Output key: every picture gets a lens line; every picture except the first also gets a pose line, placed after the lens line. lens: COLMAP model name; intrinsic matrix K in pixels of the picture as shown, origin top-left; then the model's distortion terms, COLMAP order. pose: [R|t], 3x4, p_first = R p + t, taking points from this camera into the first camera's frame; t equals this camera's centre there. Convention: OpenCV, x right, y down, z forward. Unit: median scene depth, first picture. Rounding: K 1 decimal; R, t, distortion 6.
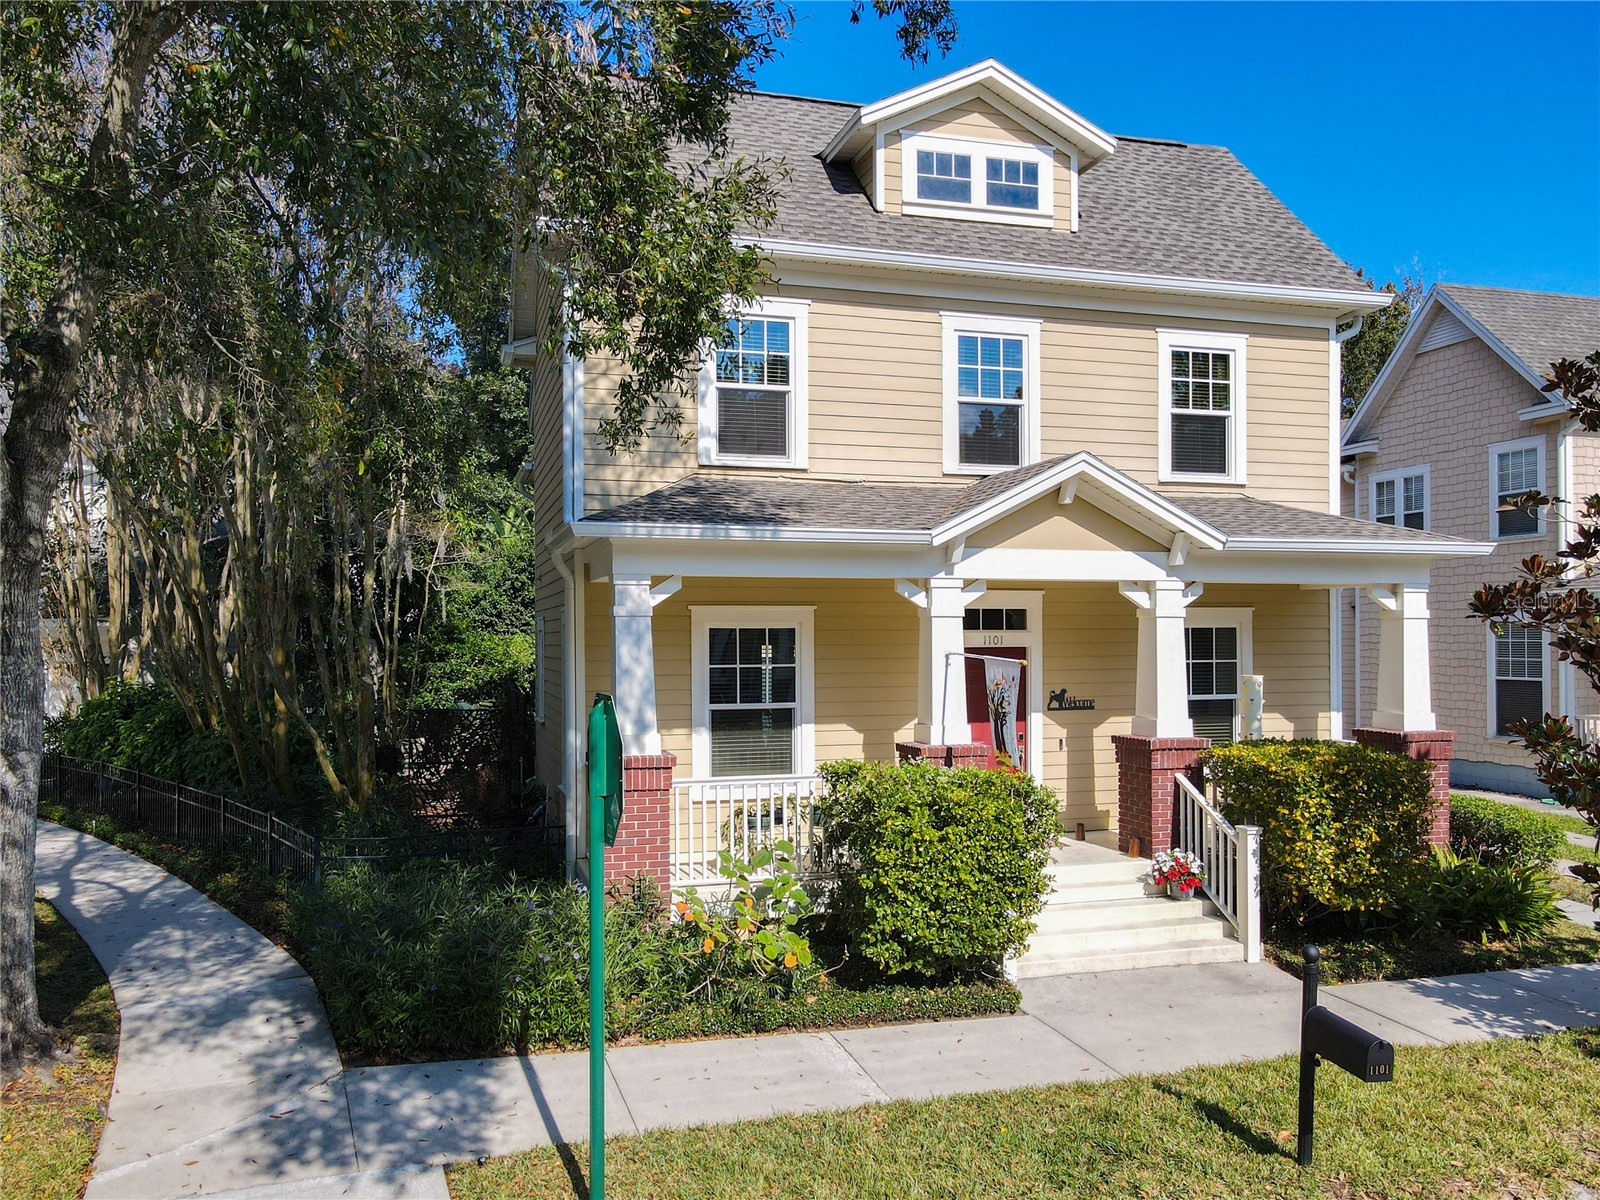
lens RADIAL K [[1168.2, 0, 795.3], [0, 1168.2, 635.3], [0, 0, 1]] dist [0.011344, 0.007269]
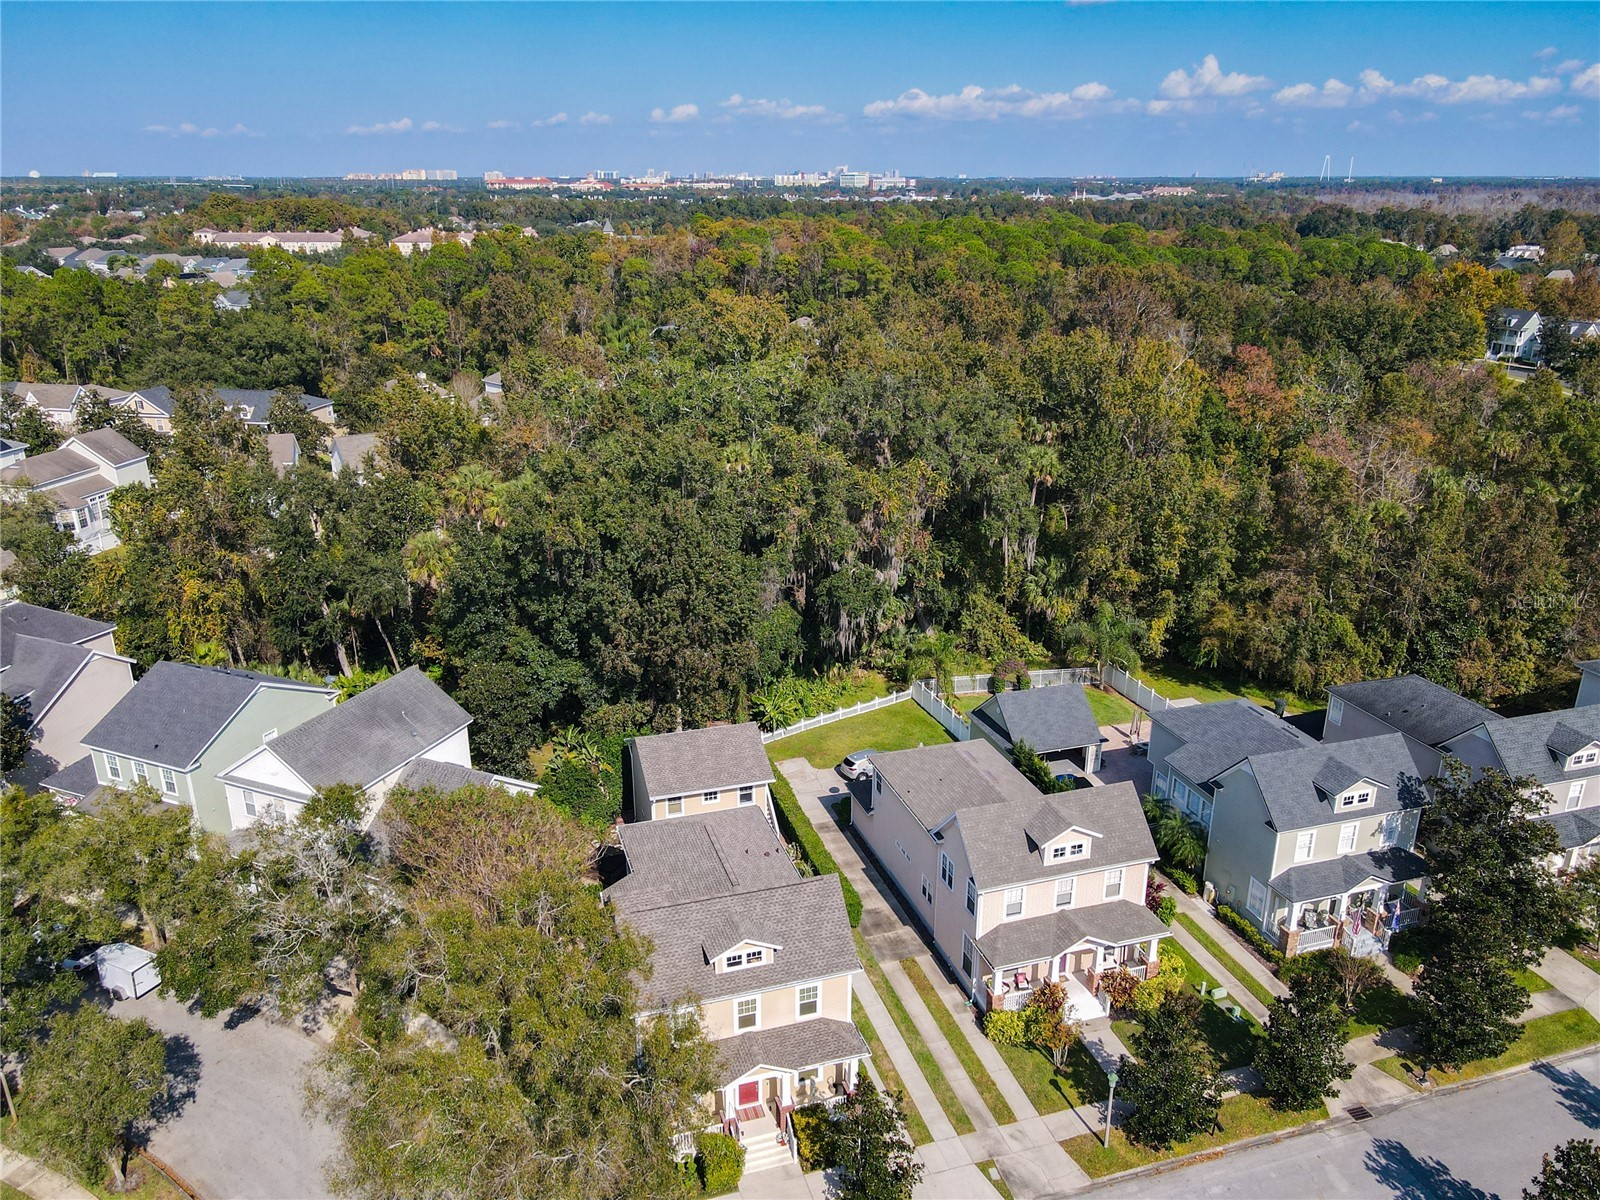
lens RADIAL K [[1168.2, 0, 774.5], [0, 1168.2, 631.4], [0, 0, 1]] dist [0.011344, 0.007269]
pose [[0.999765, -0.006050, 0.020822, 0.193744], [-0.001855, 0.932899, 0.360134, -2.832701], [-0.021604, -0.360088, 0.932668, -2.163966]]
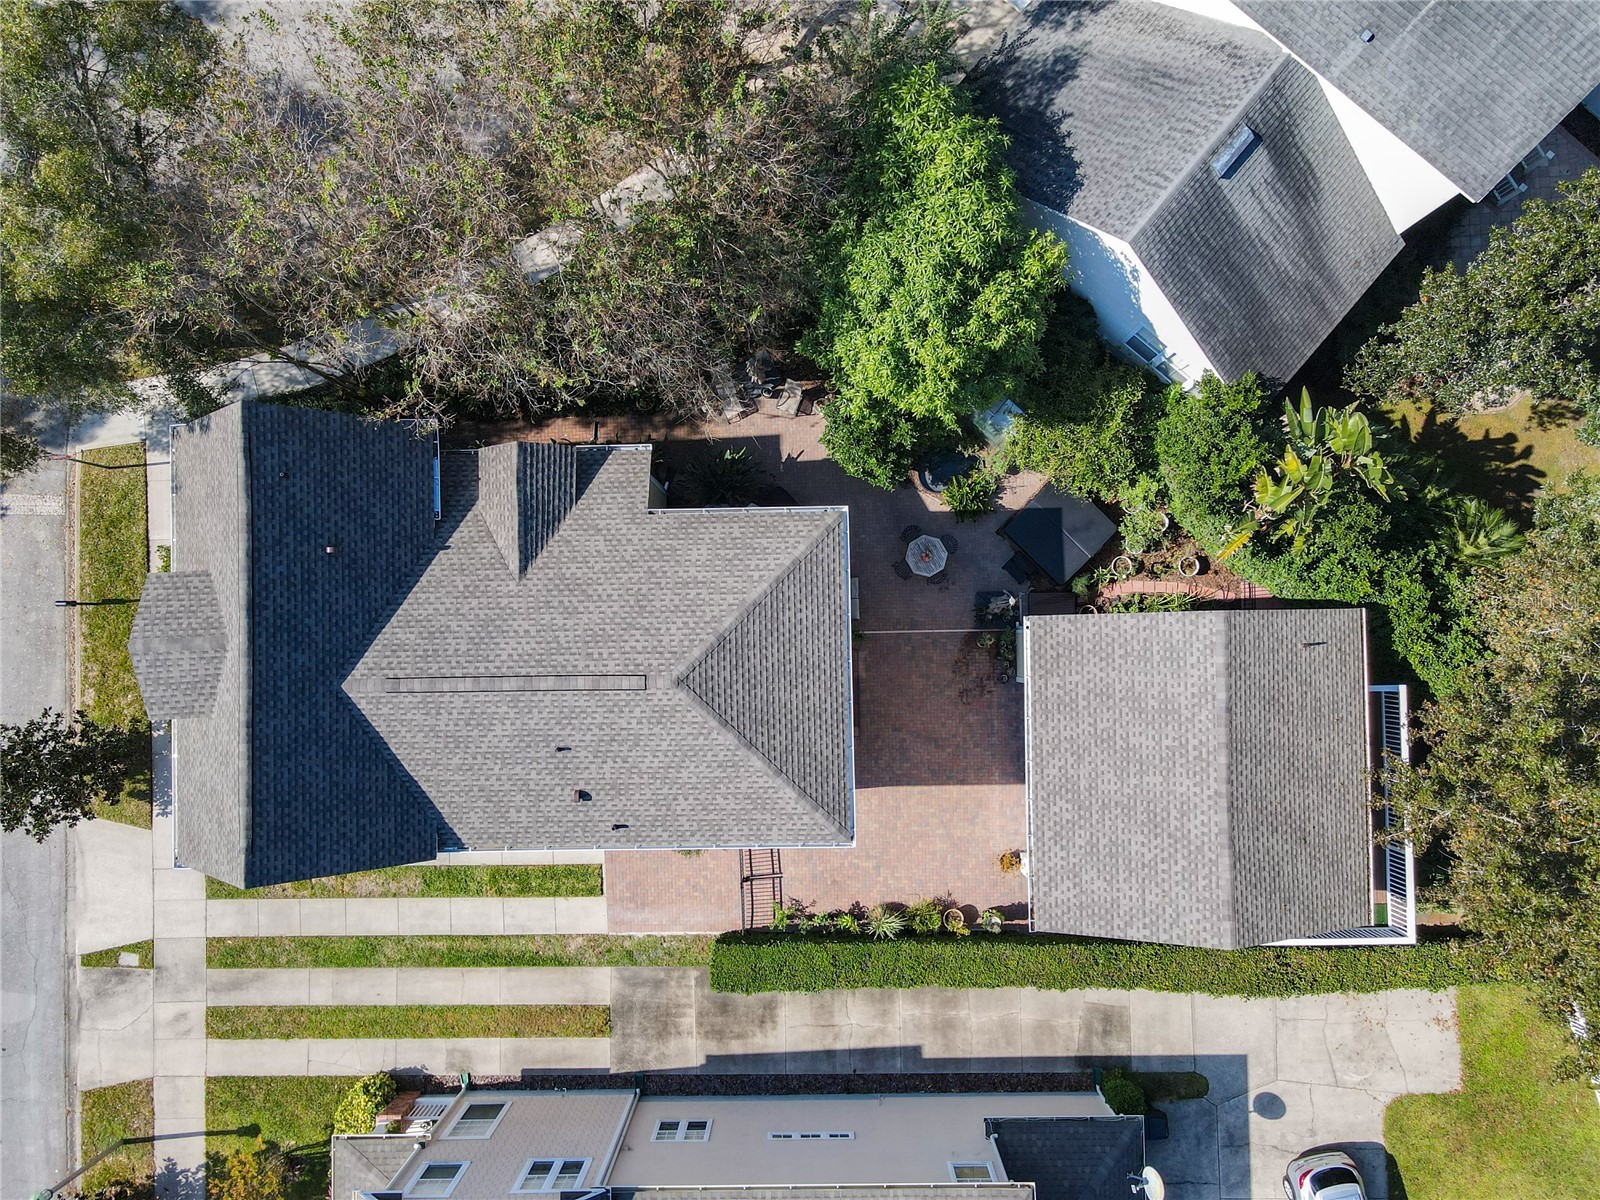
lens RADIAL K [[1168.2, 0, 794.5], [0, 1168.2, 604.9], [0, 0, 1]] dist [0.011344, 0.007269]
pose [[-0.250759, 0.967950, -0.013878, -0.144164], [0.016971, 0.018730, 0.999681, -2.447656], [0.967901, 0.250443, -0.021124, 2.144649]]
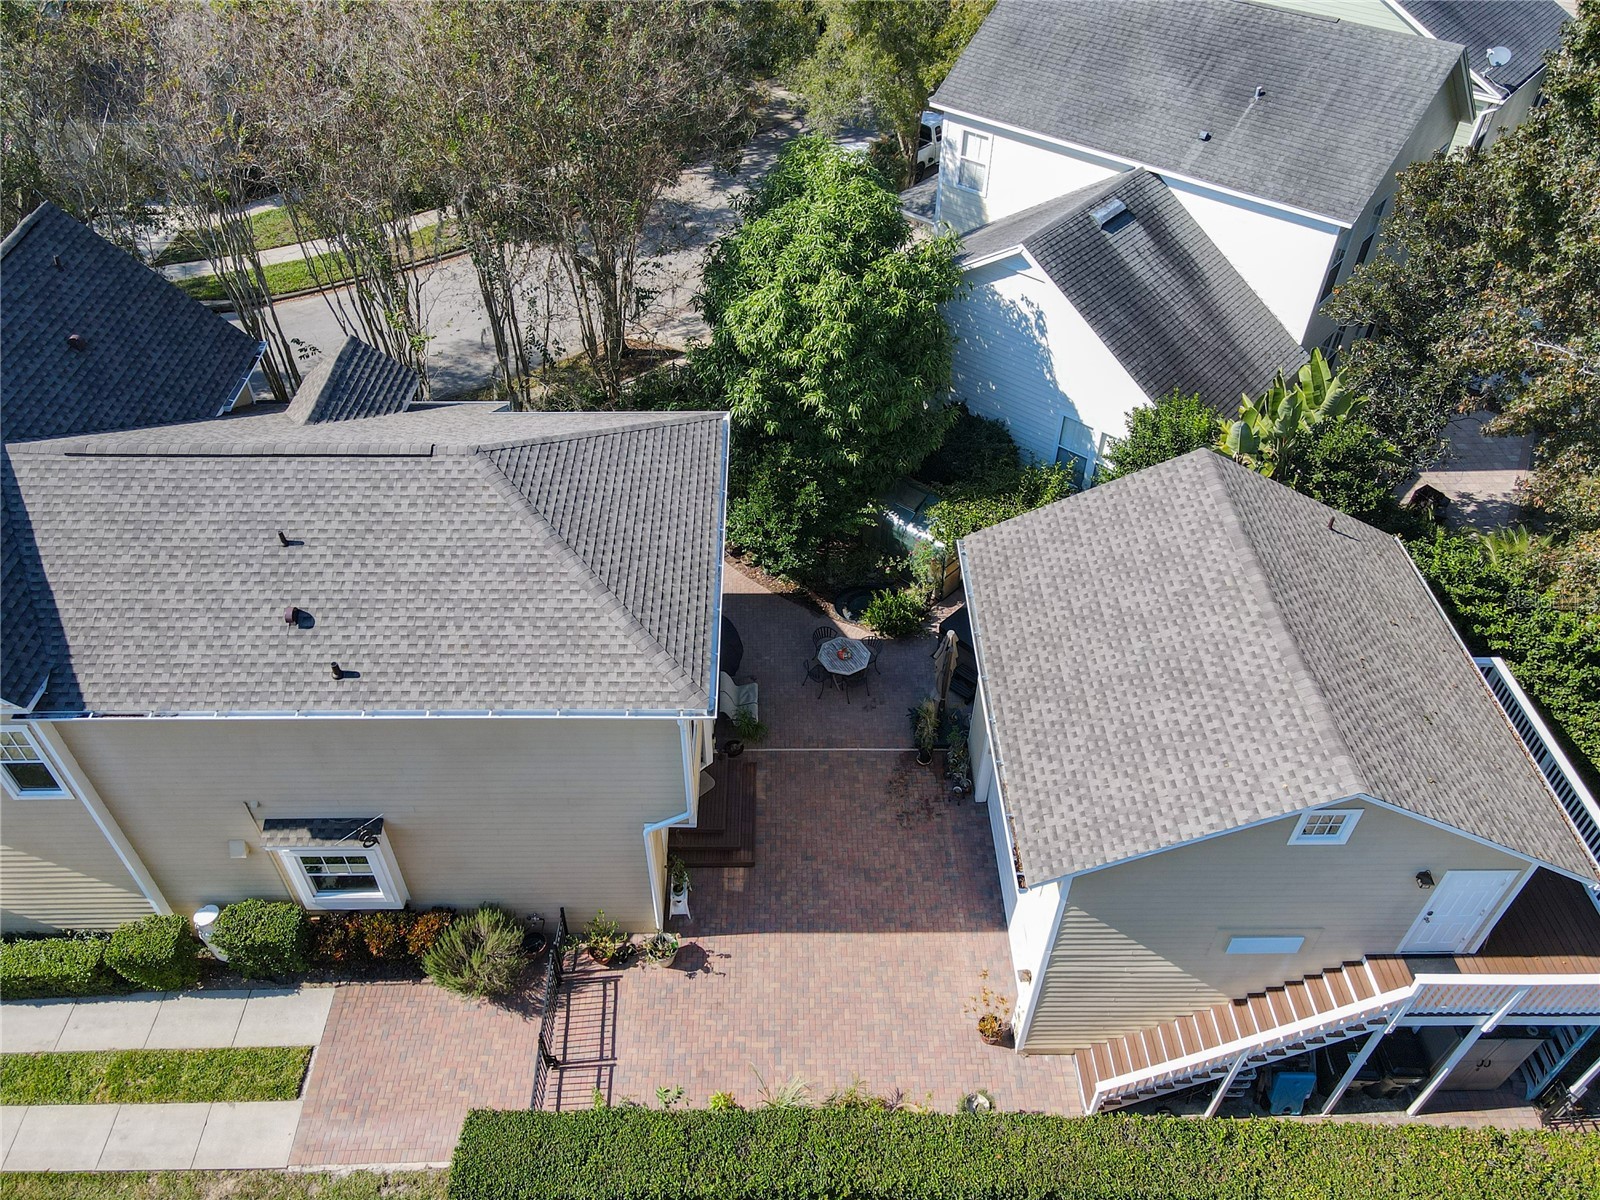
lens RADIAL K [[1168.2, 0, 795.4], [0, 1168.2, 607.3], [0, 0, 1]] dist [0.011344, 0.007269]
pose [[-0.256140, 0.659084, -0.707107, 1.066071], [-0.004599, 0.730671, 0.682714, -1.301710], [0.966629, 0.178122, -0.184123, 2.629339]]
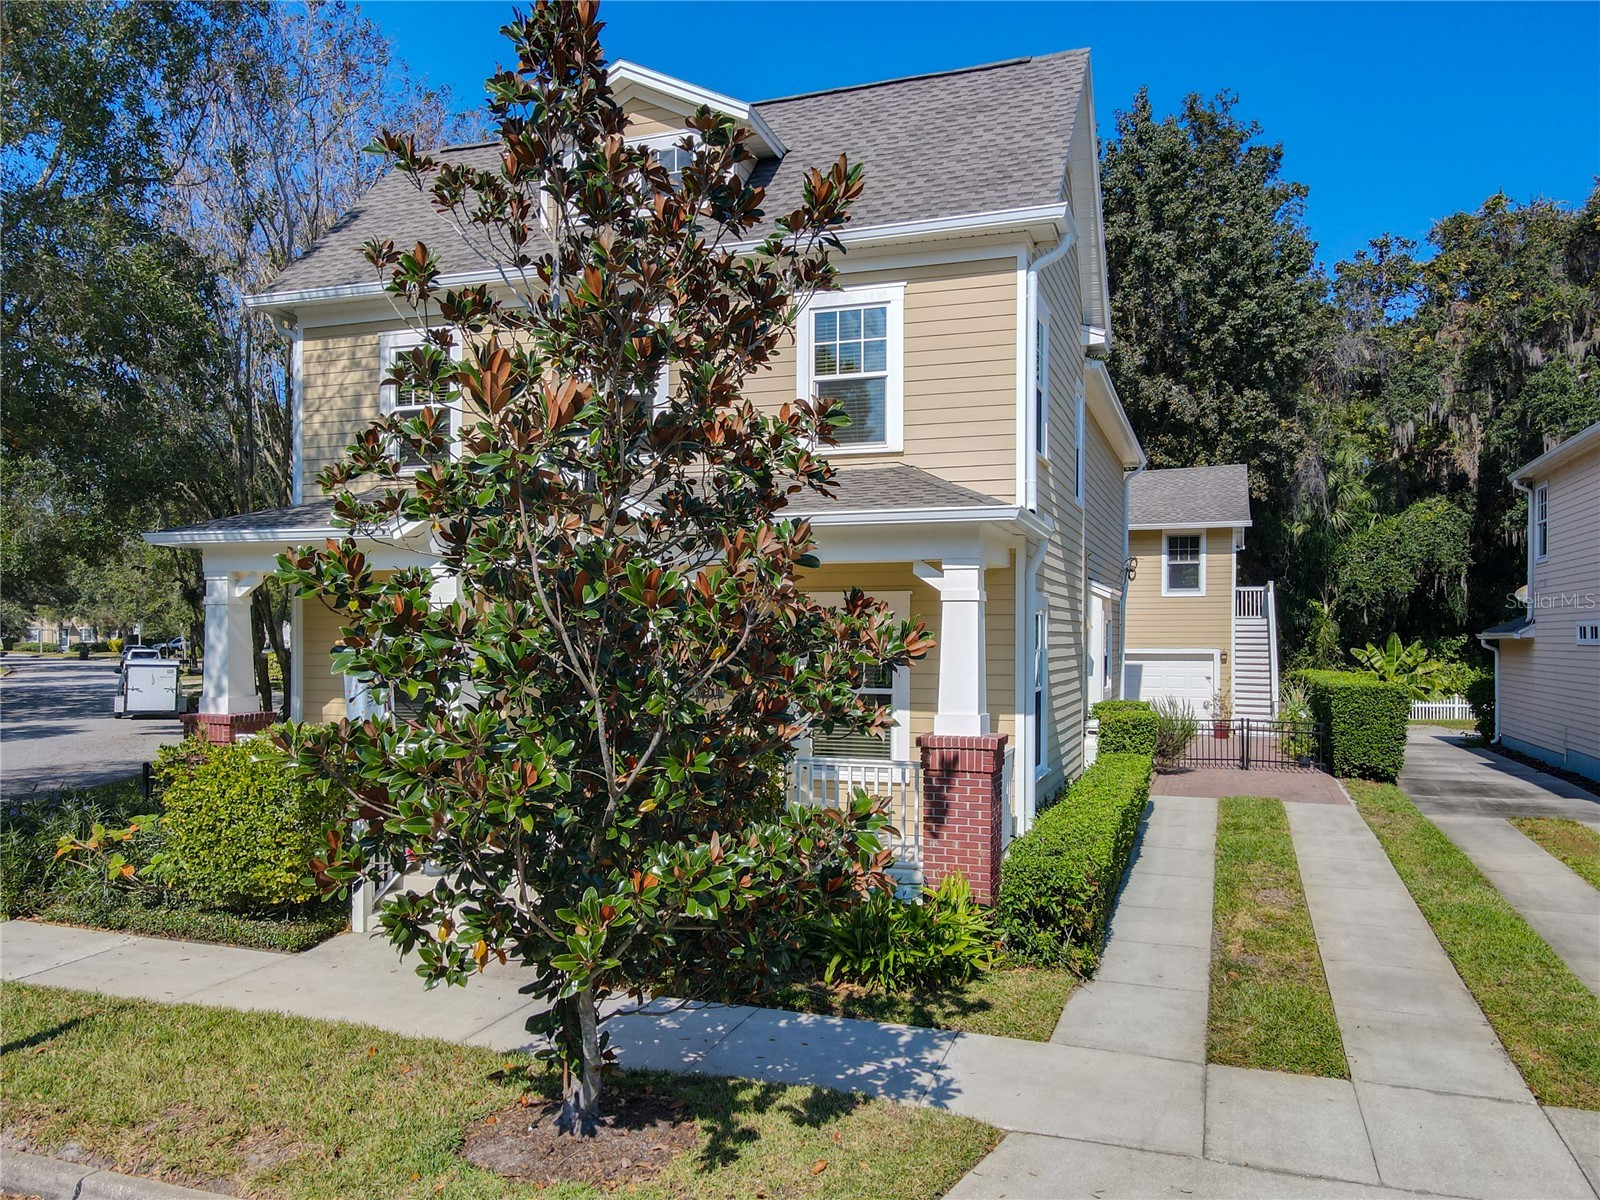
lens RADIAL K [[1168.2, 0, 820.6], [0, 1168.2, 630.2], [0, 0, 1]] dist [0.011344, 0.007269]
pose [[0.823132, 0.003650, -0.567838, 0.938051], [-0.004017, 0.999992, 0.000606, 0.006776], [0.567836, 0.001782, 0.823140, 0.266751]]
